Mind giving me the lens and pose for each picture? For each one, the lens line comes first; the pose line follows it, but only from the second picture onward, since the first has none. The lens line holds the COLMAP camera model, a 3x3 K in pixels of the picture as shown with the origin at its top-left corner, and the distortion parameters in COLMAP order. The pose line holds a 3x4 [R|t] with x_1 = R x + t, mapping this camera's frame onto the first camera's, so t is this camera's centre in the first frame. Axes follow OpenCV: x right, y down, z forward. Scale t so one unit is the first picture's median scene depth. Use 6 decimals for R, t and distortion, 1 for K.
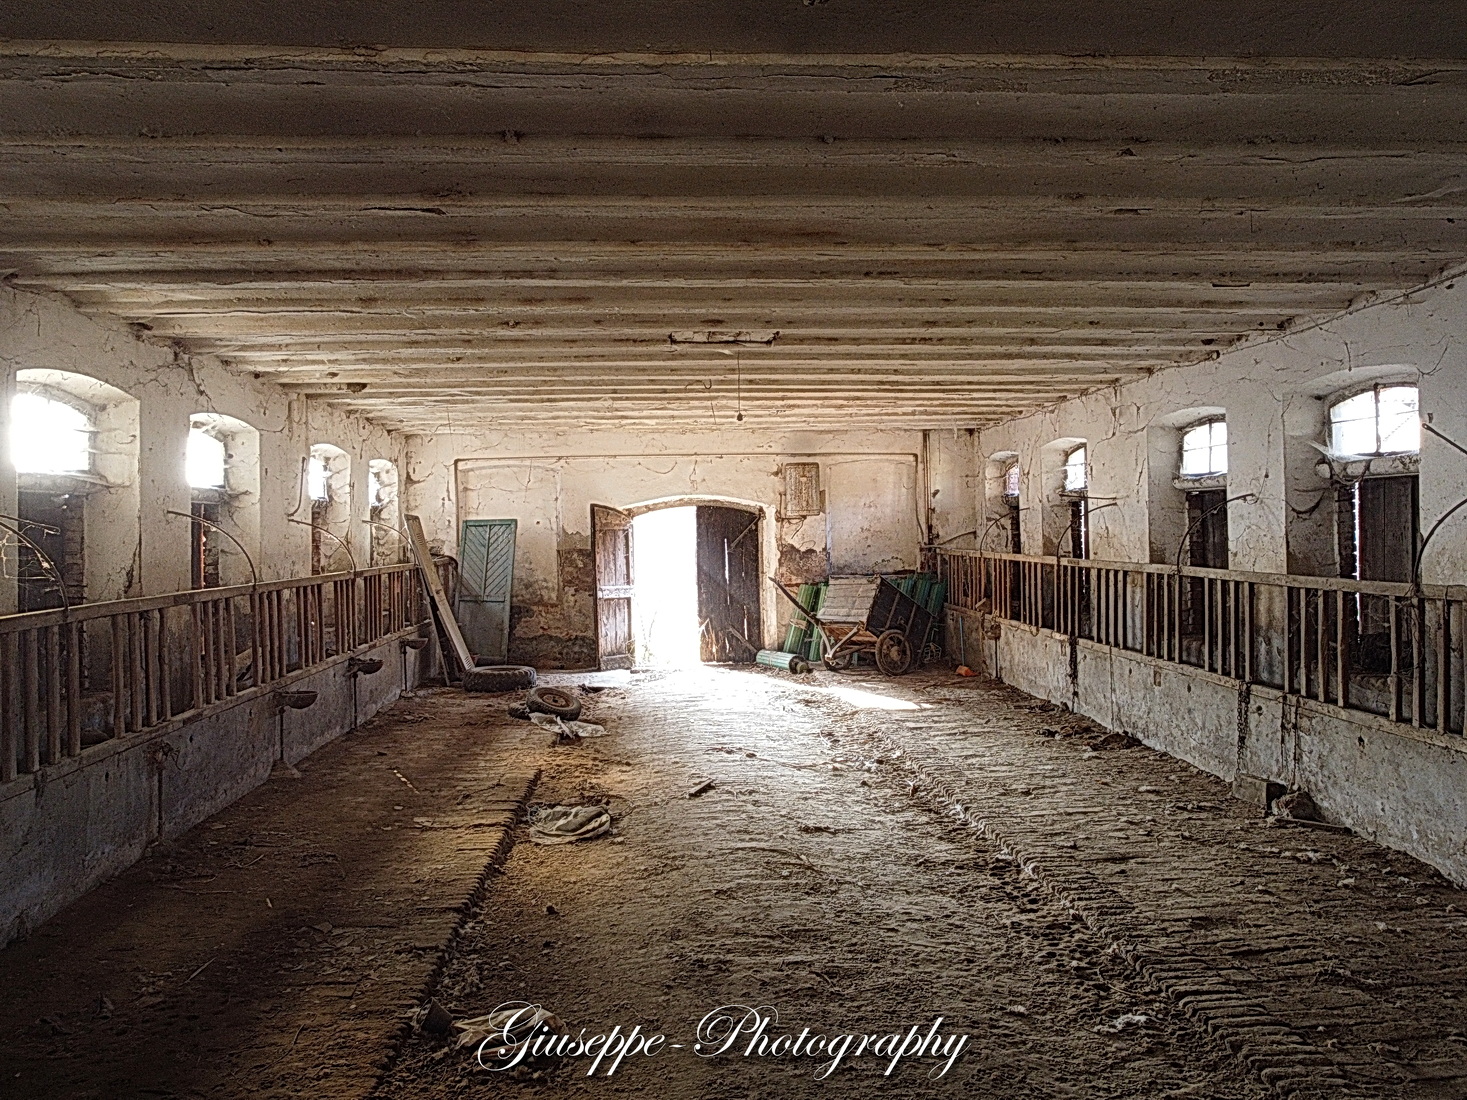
lens RADIAL K [[1119.5, 0, 743.2], [0, 1119.5, 537.0], [0, 0, 1]] dist [-0.006767, 0.000930]
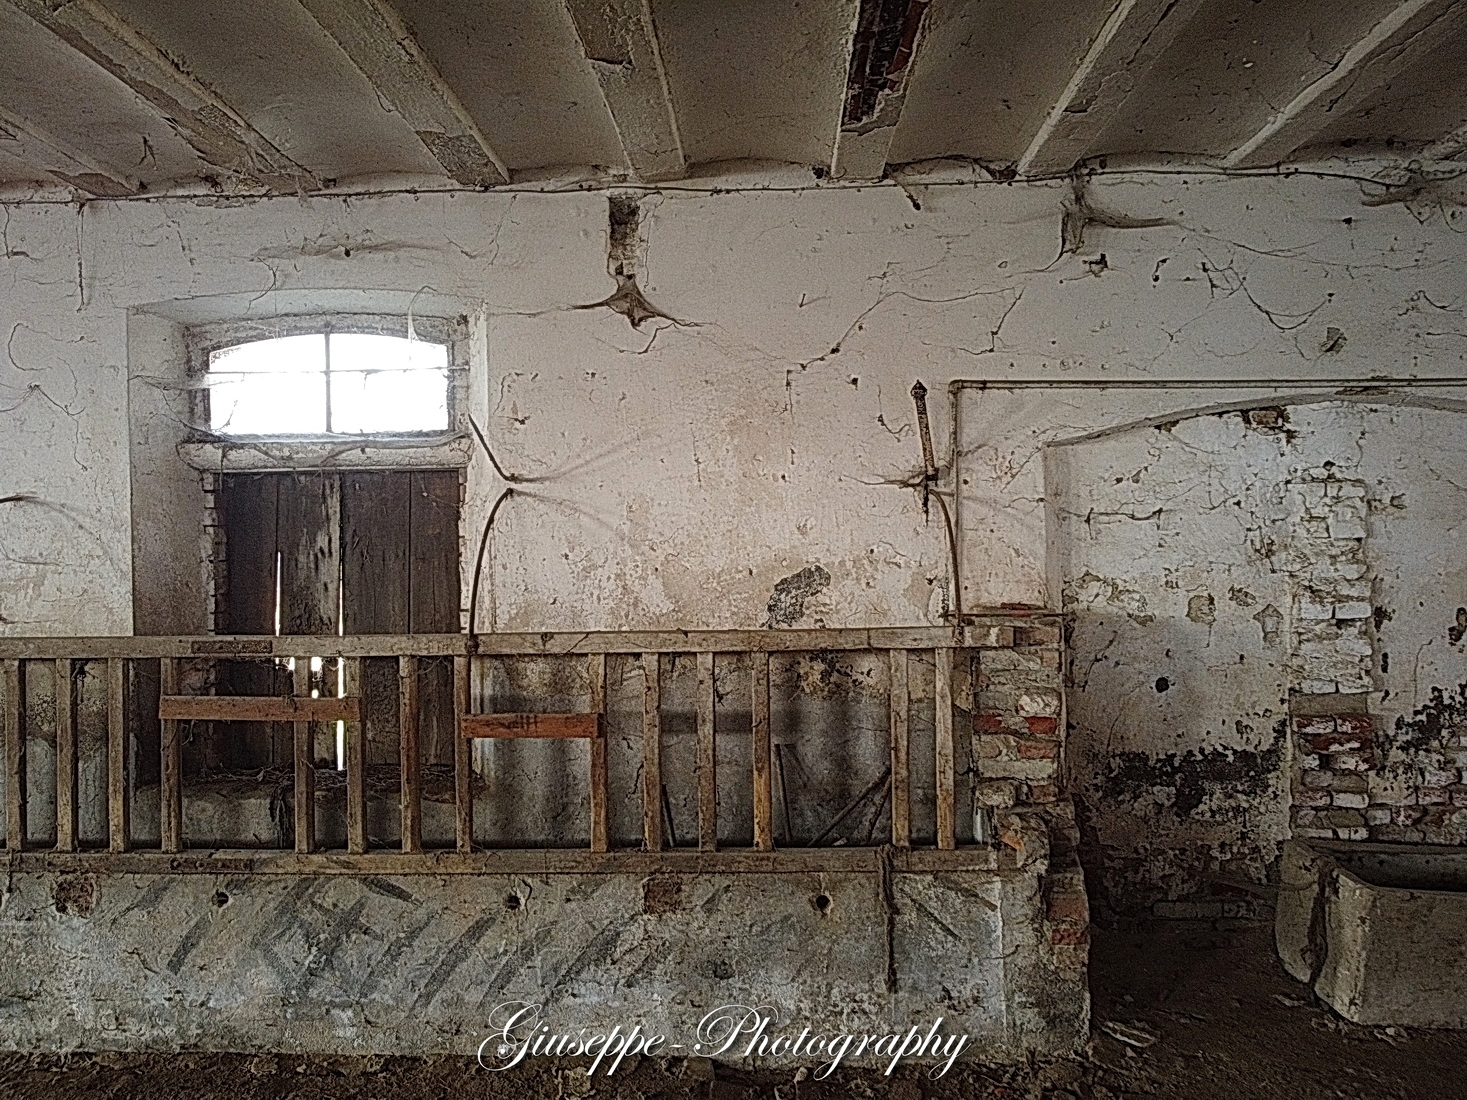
lens RADIAL K [[1119.5, 0, 743.2], [0, 1119.5, 537.0], [0, 0, 1]] dist [-0.006767, 0.000930]
pose [[0.105447, 0.005125, 0.994412, -0.033441], [0.024155, 0.999678, -0.007714, -0.005157], [-0.994131, 0.024834, 0.105290, 0.656559]]
